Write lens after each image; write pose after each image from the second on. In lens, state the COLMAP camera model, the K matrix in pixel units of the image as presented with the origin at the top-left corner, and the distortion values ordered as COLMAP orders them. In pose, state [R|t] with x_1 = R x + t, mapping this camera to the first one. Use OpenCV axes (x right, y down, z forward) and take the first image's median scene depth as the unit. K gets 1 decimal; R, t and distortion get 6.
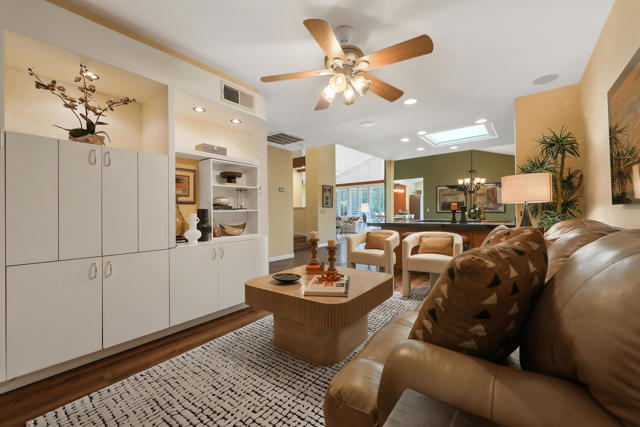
lens RADIAL K [[261.5, 0, 321.6], [0, 261.5, 210.2], [0, 0, 1]] dist [0.000210, -0.000025]
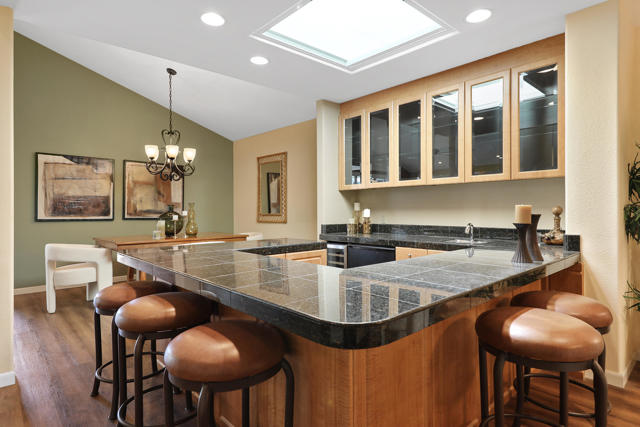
lens RADIAL K [[355.9, 0, 320.2], [0, 355.9, 215.0], [0, 0, 1]] dist [0.008551, -0.000020]
pose [[0.158677, -0.001770, 0.987329, -0.021526], [-0.008266, 0.999961, 0.003121, -0.016776], [-0.987296, -0.008656, 0.158656, 1.530526]]
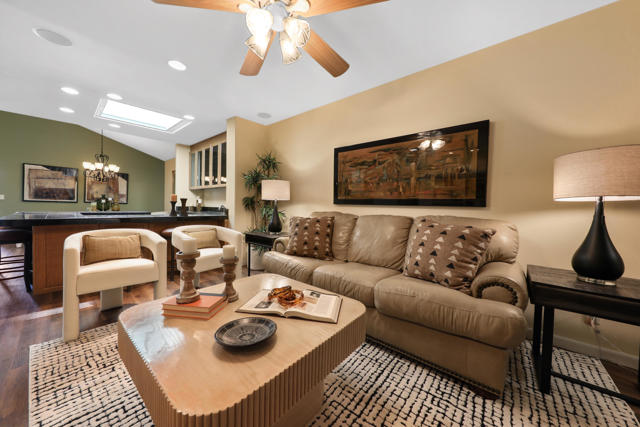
lens RADIAL K [[226.8, 0, 319.1], [0, 226.8, 213.9], [0, 0, 1]] dist [-0.002049, 0.000070]
pose [[0.047662, -0.020761, 0.998648, -0.365540], [-0.033110, 0.999202, 0.022353, 0.009699], [-0.998315, -0.034130, 0.046937, 0.559972]]
